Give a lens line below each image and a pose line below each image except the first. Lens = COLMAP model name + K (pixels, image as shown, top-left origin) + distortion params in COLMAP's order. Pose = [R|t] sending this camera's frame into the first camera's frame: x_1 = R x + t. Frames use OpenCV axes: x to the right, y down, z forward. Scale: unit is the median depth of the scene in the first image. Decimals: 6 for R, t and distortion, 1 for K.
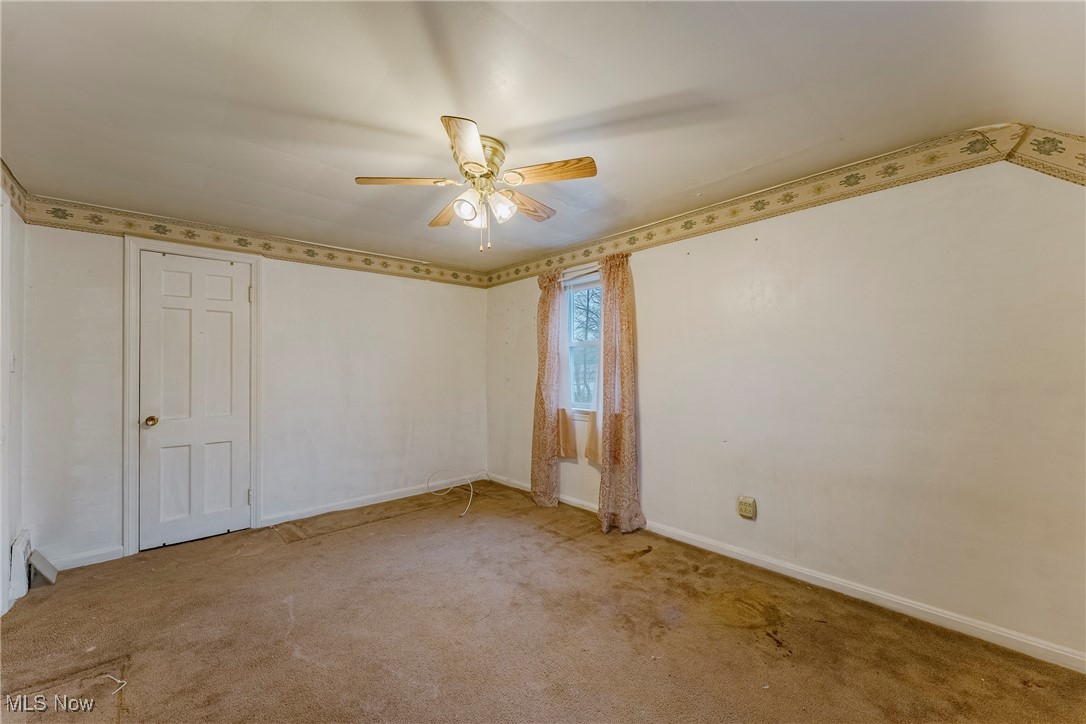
lens RADIAL K [[431.5, 0, 542.9], [0, 431.5, 360.8], [0, 0, 1]] dist [0.000410, 0.000174]
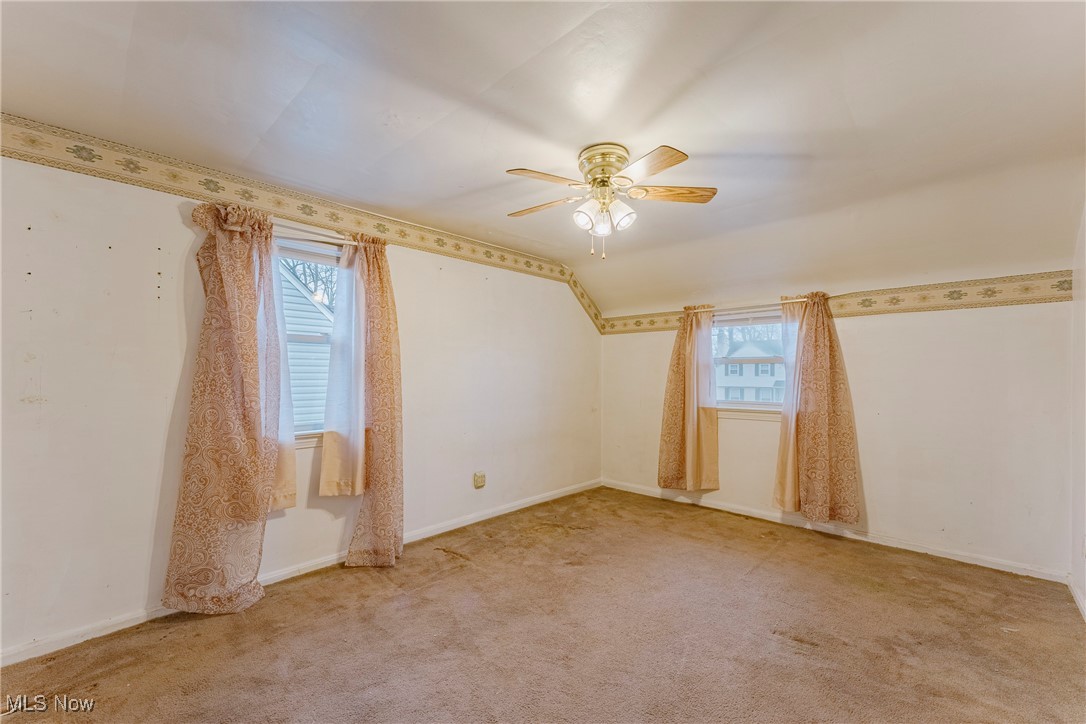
lens RADIAL K [[431.5, 0, 546.3], [0, 431.5, 371.6], [0, 0, 1]] dist [0.000410, 0.000174]
pose [[-0.066000, 0.018209, 0.997653, -0.700808], [-0.009272, 0.999779, -0.018861, 0.028741], [-0.997777, -0.010495, -0.065817, 0.729462]]
